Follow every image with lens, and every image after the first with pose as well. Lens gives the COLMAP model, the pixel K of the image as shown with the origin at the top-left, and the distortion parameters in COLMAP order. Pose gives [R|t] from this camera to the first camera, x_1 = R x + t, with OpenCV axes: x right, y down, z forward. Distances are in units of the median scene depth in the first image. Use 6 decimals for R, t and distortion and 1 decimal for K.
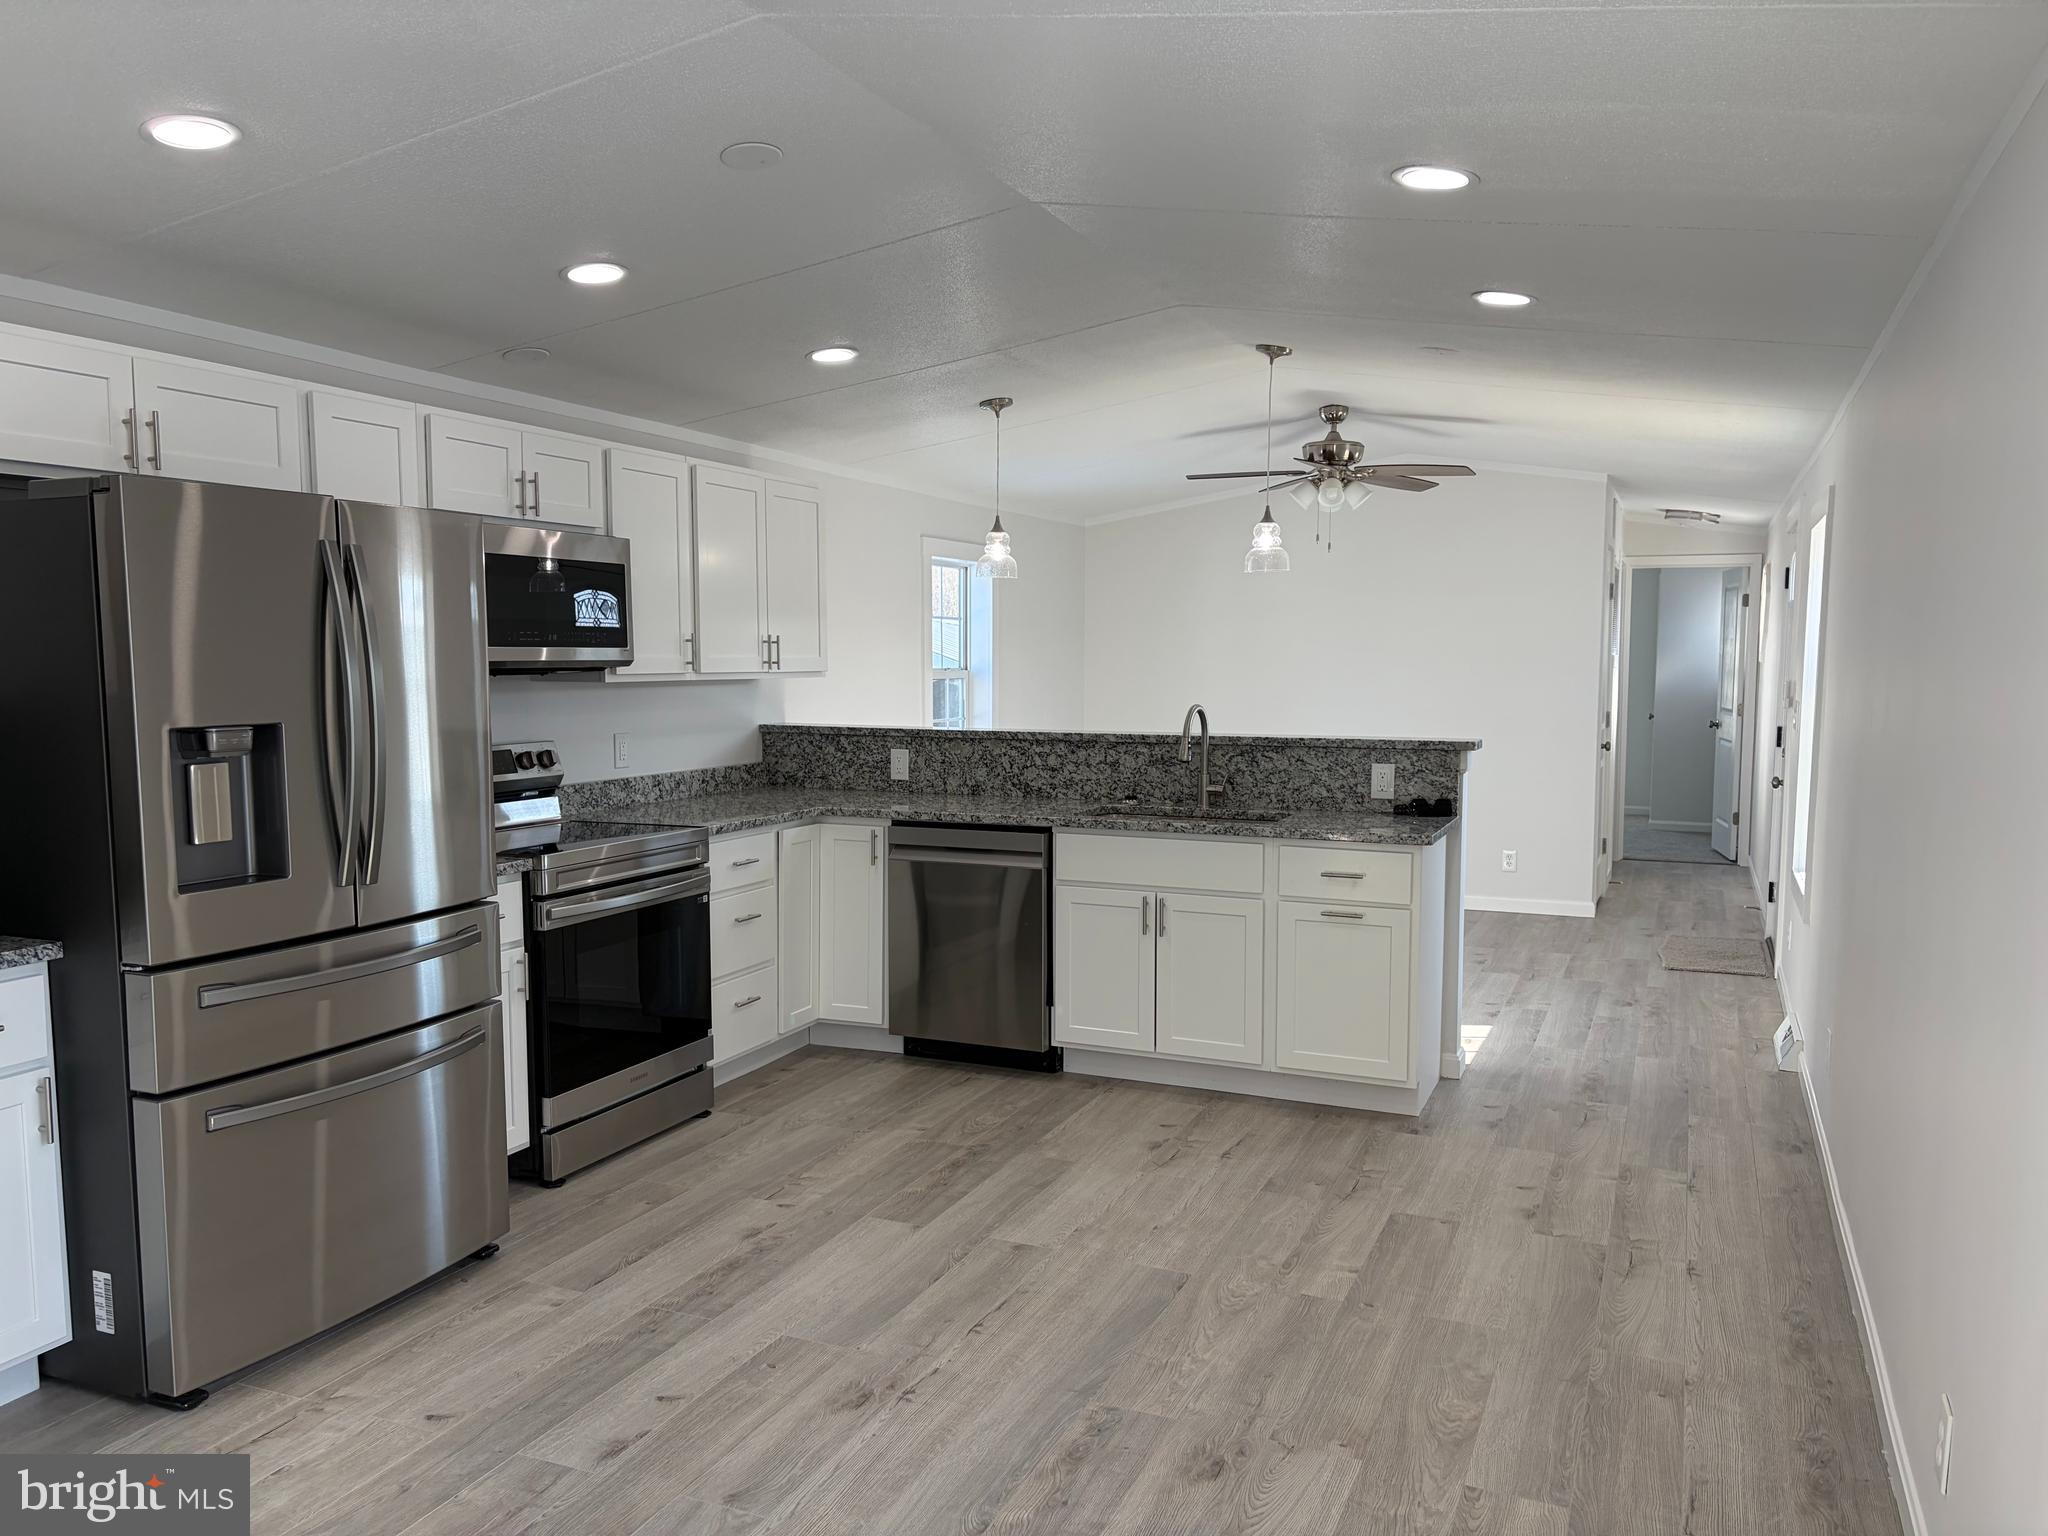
lens RADIAL K [[1546.7, 0, 1019.6], [0, 1546.7, 776.7], [0, 0, 1]] dist [0.046928, -0.003811]
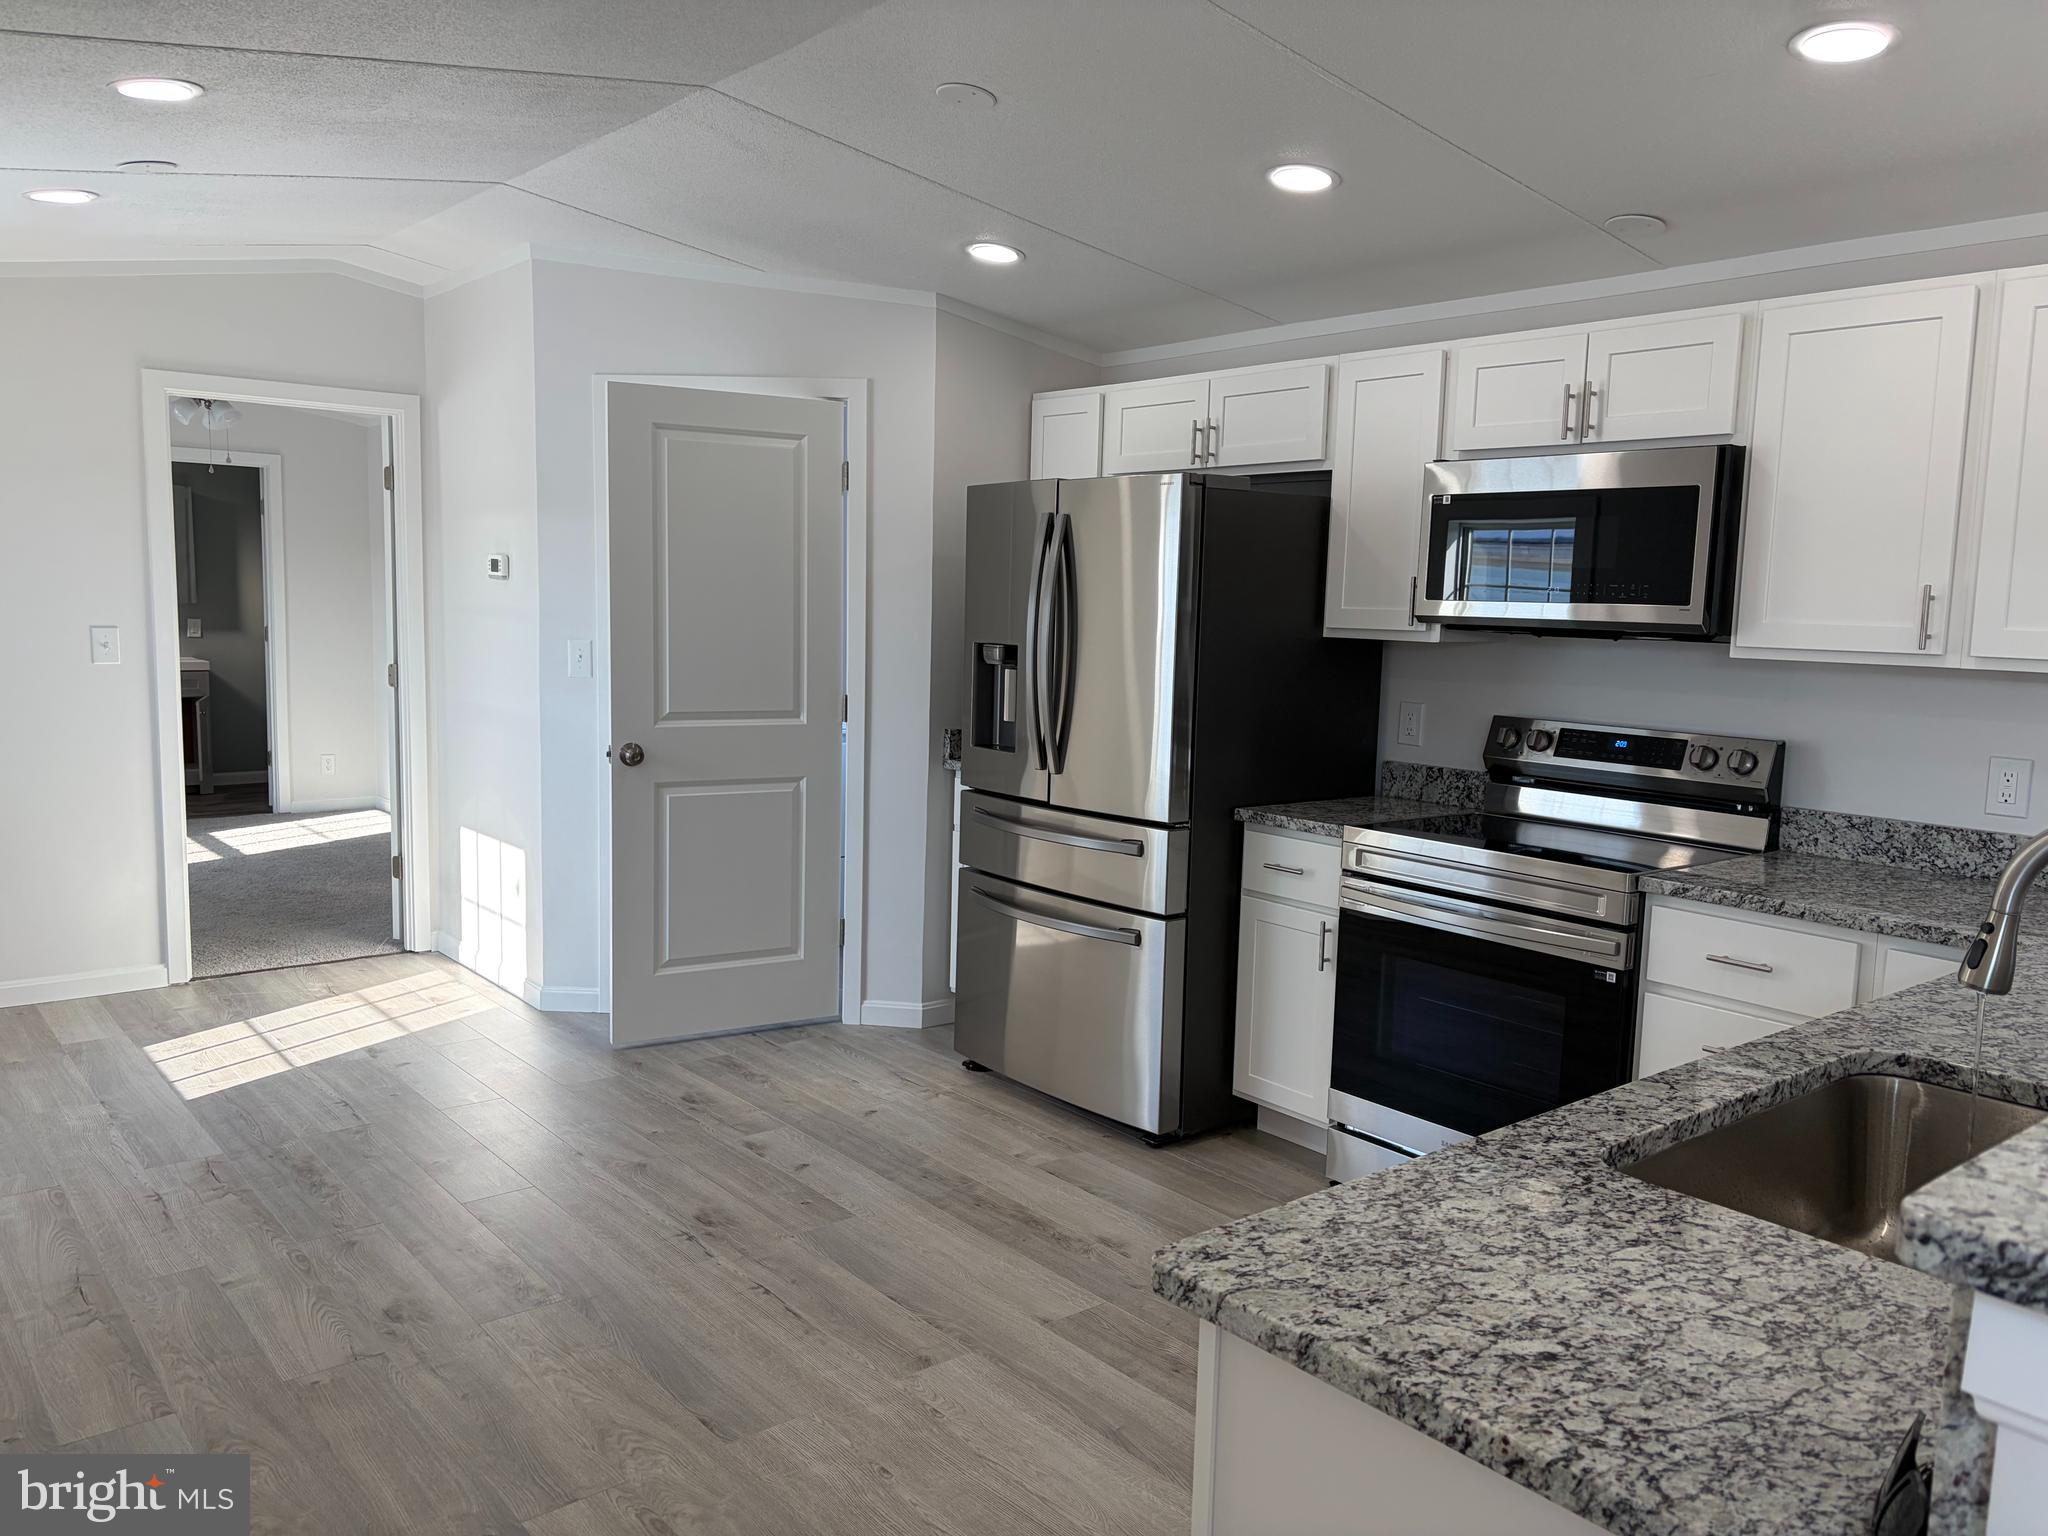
lens RADIAL K [[1546.7, 0, 1019.4], [0, 1546.7, 761.4], [0, 0, 1]] dist [0.046928, -0.003811]
pose [[-0.455780, 0.090718, -0.885457, 0.689239], [-0.096869, 0.983828, 0.150659, -0.124191], [0.884806, 0.154441, -0.439622, 1.434686]]
